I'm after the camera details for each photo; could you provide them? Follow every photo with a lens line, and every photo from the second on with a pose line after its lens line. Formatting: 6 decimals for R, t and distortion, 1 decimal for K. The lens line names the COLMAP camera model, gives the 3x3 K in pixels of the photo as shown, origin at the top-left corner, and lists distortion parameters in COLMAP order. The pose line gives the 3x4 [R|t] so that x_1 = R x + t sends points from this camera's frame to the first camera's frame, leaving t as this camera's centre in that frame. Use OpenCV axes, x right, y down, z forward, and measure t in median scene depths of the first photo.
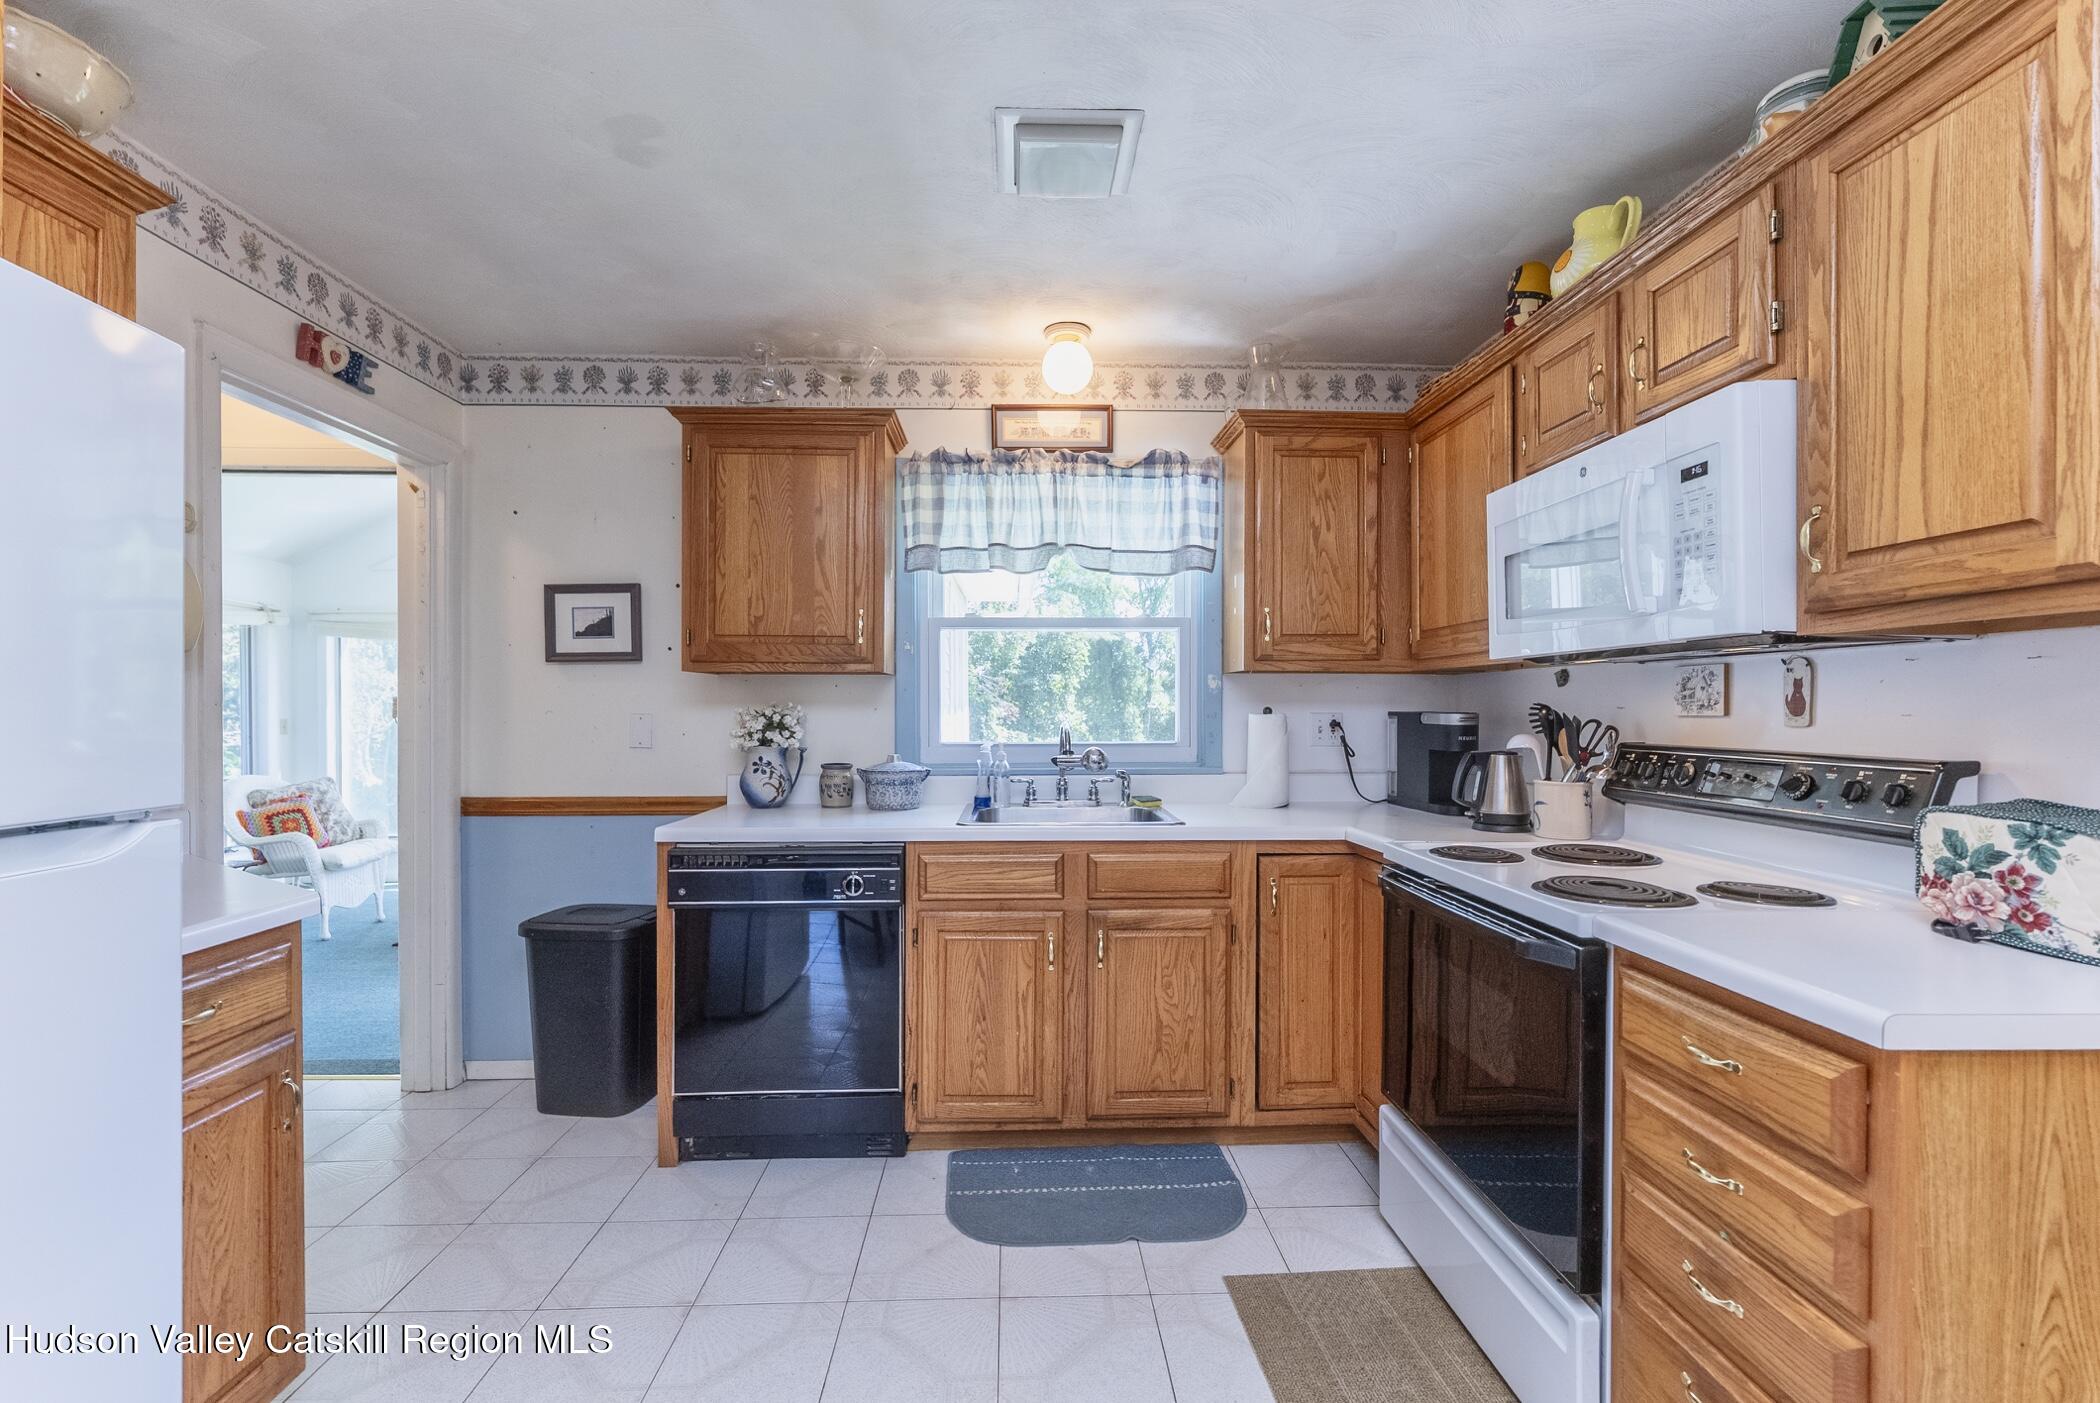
lens RADIAL K [[901.5, 0, 1012.0], [0, 901.5, 715.5], [0, 0, 1]] dist [-0.001965, -0.001288]
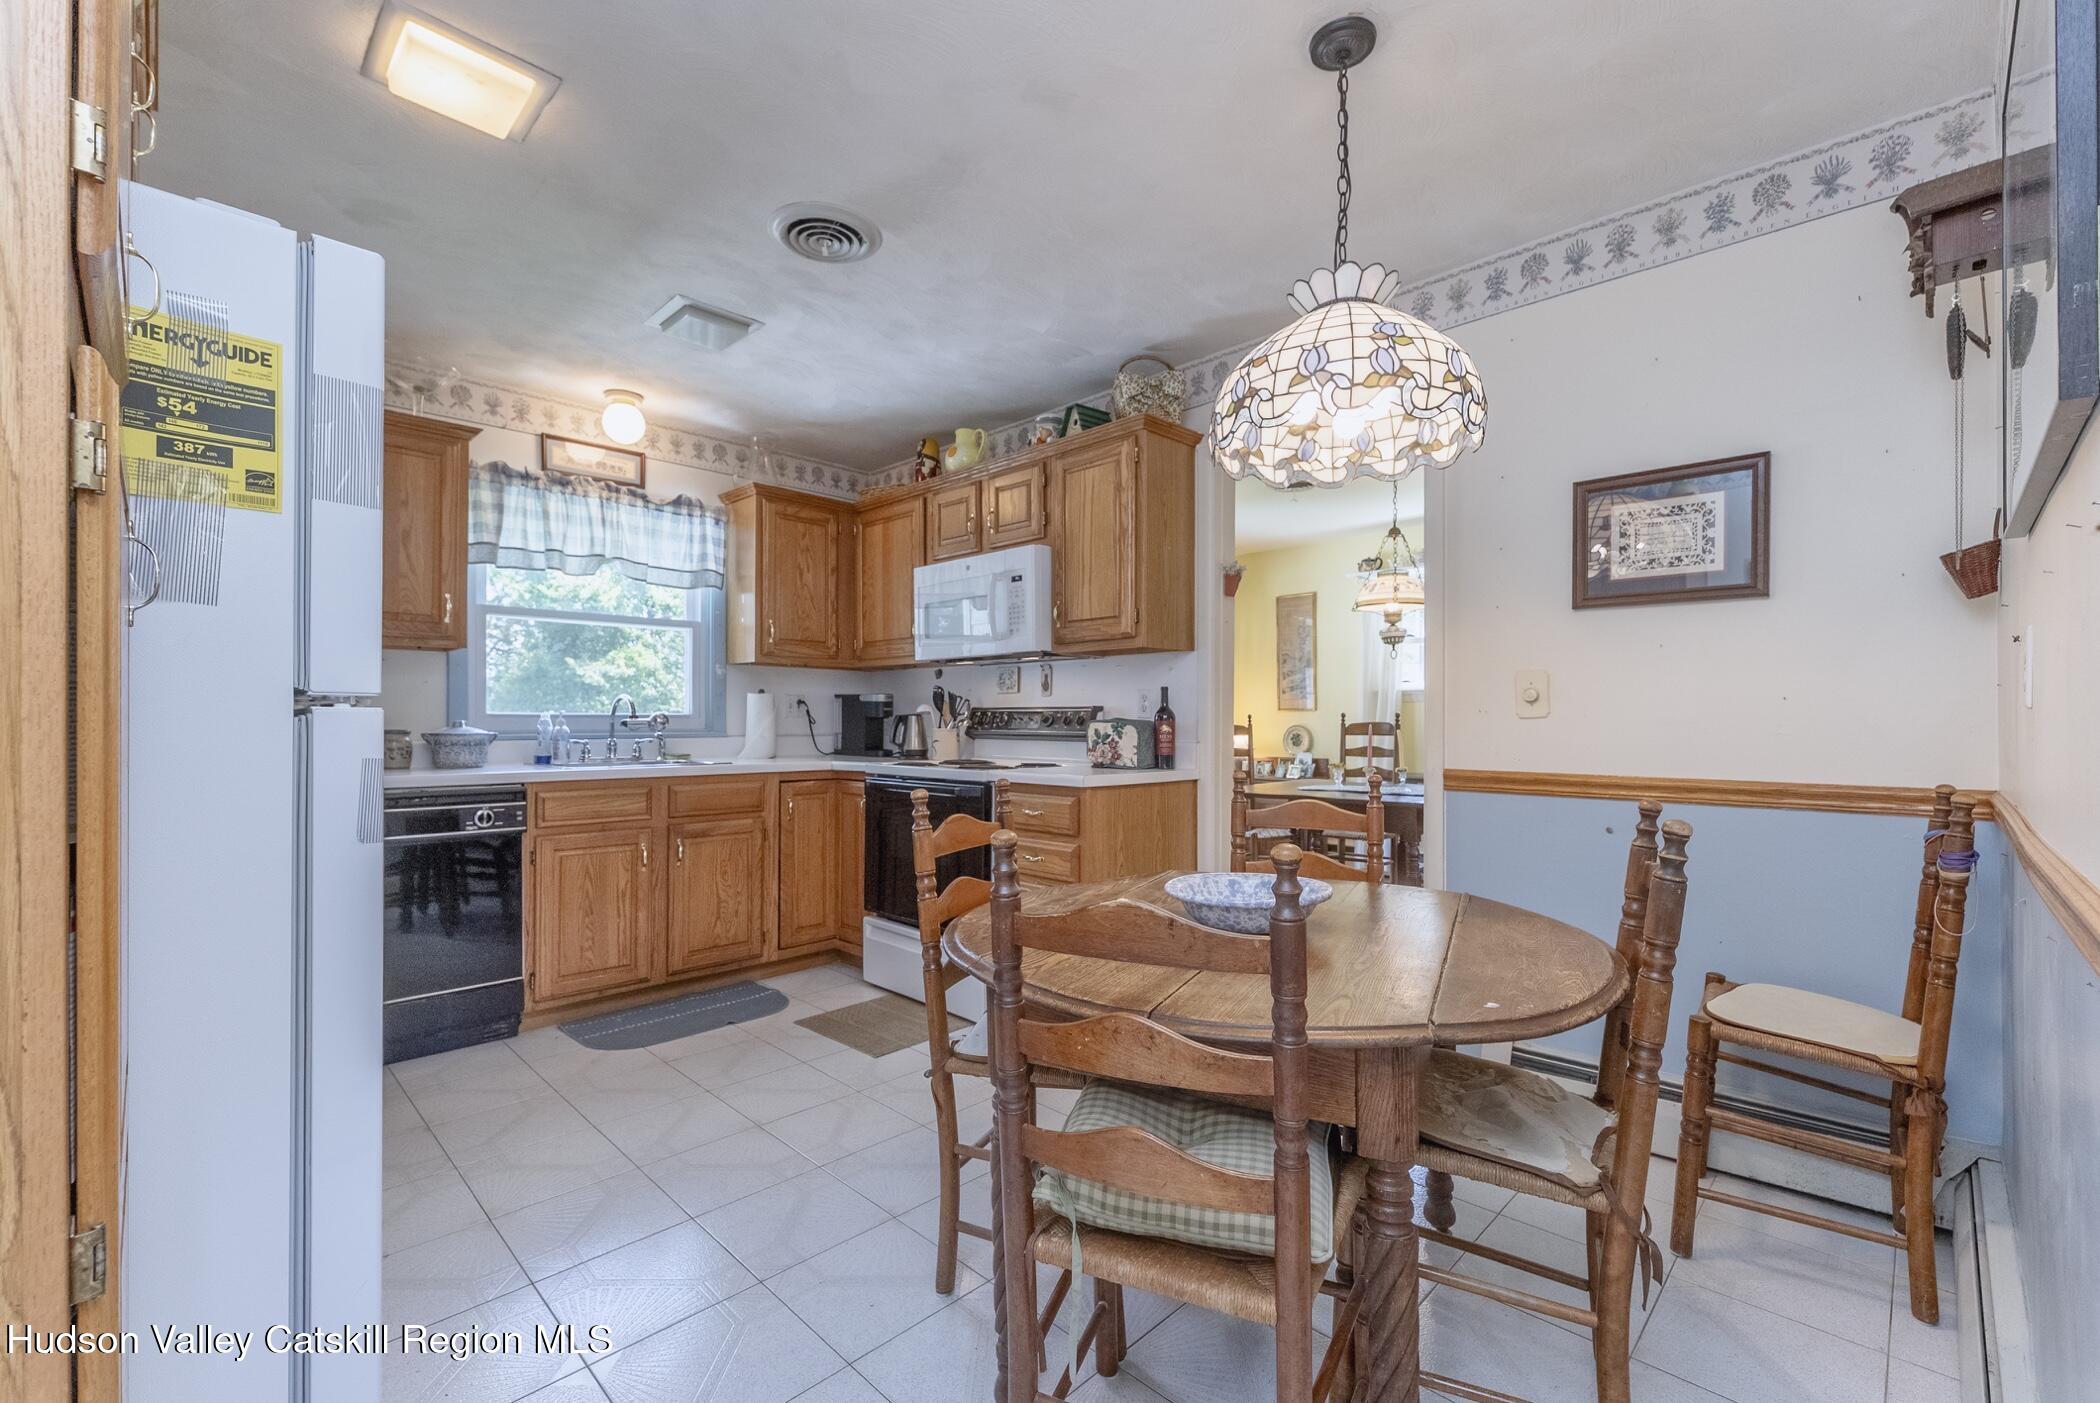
lens RADIAL K [[901.5, 0, 1050.9], [0, 901.5, 719.0], [0, 0, 1]] dist [-0.001965, -0.001288]
pose [[0.718809, 0.003712, 0.695197, -0.460895], [0.001962, 0.999971, -0.007368, 0.060494], [-0.695204, 0.006660, 0.718781, -0.419455]]
